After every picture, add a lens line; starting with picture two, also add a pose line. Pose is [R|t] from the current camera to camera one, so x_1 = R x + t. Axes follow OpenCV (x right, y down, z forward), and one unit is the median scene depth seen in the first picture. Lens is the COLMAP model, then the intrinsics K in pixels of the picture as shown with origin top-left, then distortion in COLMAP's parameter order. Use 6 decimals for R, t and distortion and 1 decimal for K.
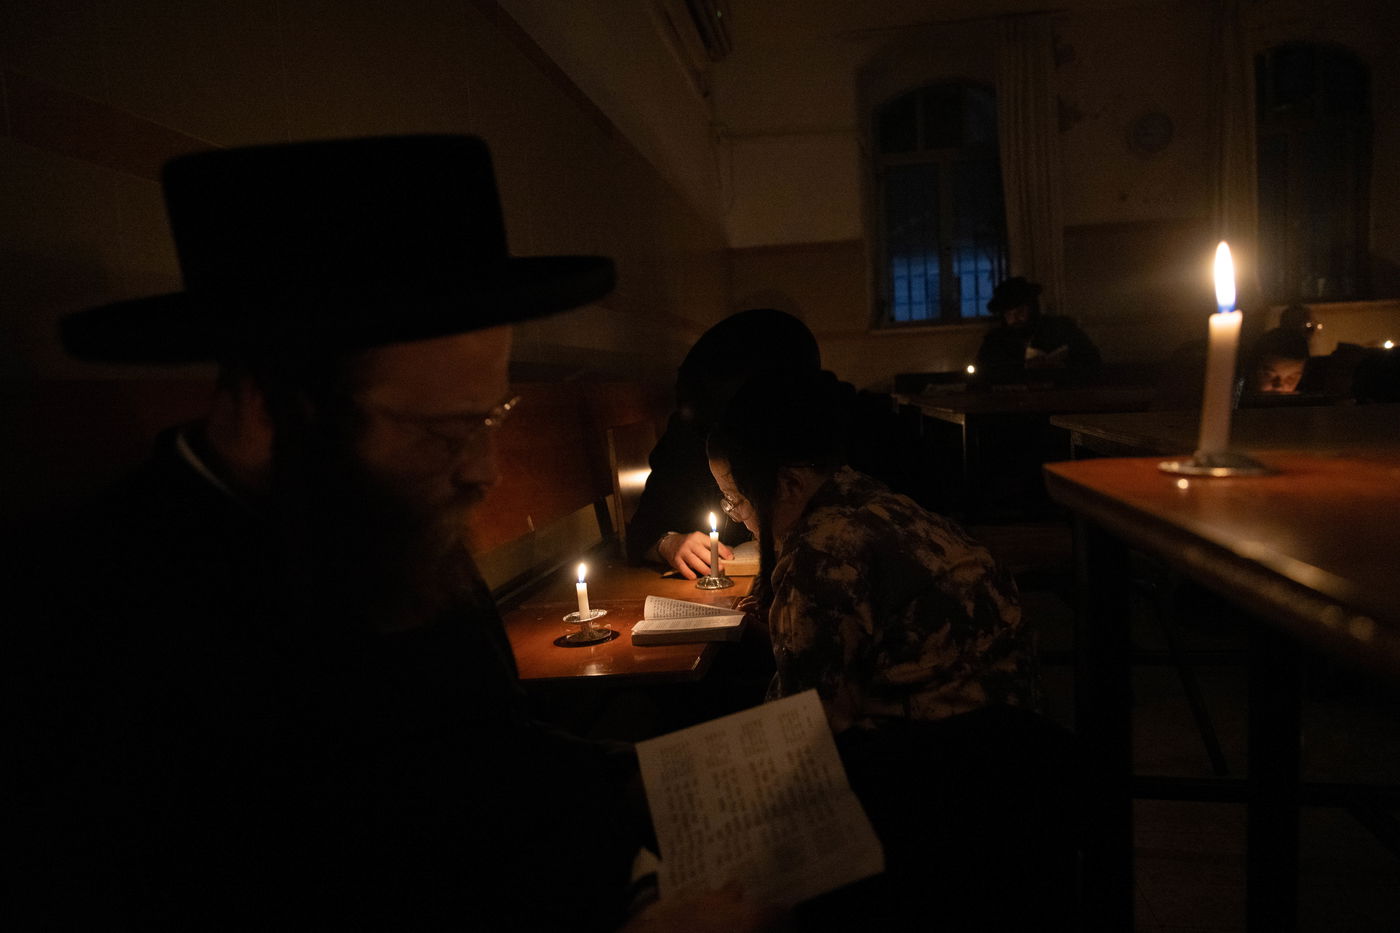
lens RADIAL K [[967.0, 0, 700.0], [0, 967.0, 466.5], [0, 0, 1]] dist [-0.001032, -0.000316]
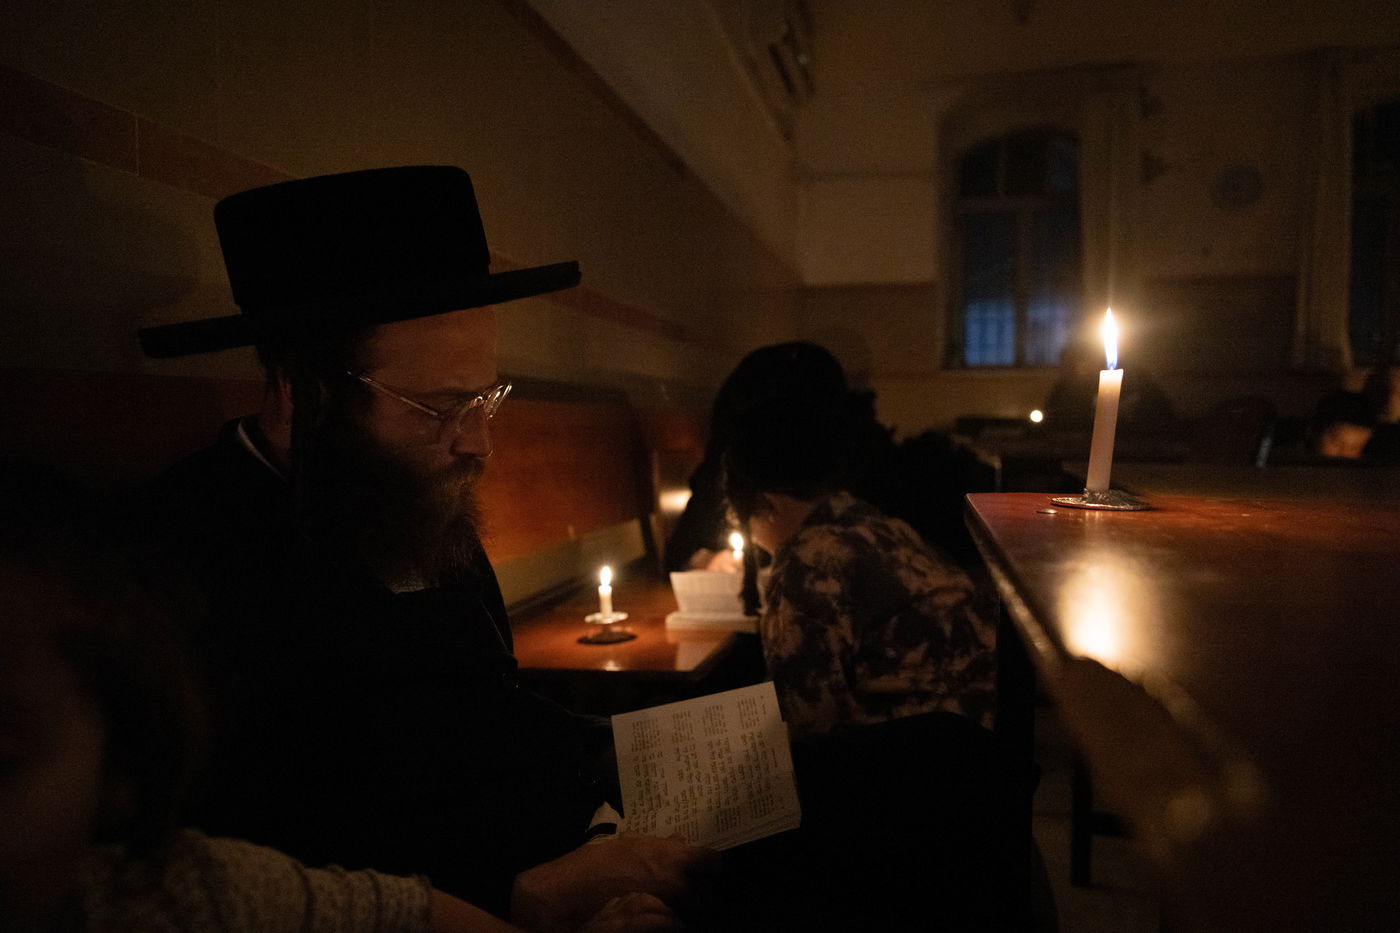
lens RADIAL K [[967.0, 0, 700.0], [0, 967.0, 466.5], [0, 0, 1]] dist [-0.001032, -0.000316]
pose [[0.994812, 0.057205, -0.084119, 0.067631], [-0.059952, 0.997735, -0.030500, 0.012015], [0.082184, 0.035385, 0.995989, -0.079135]]
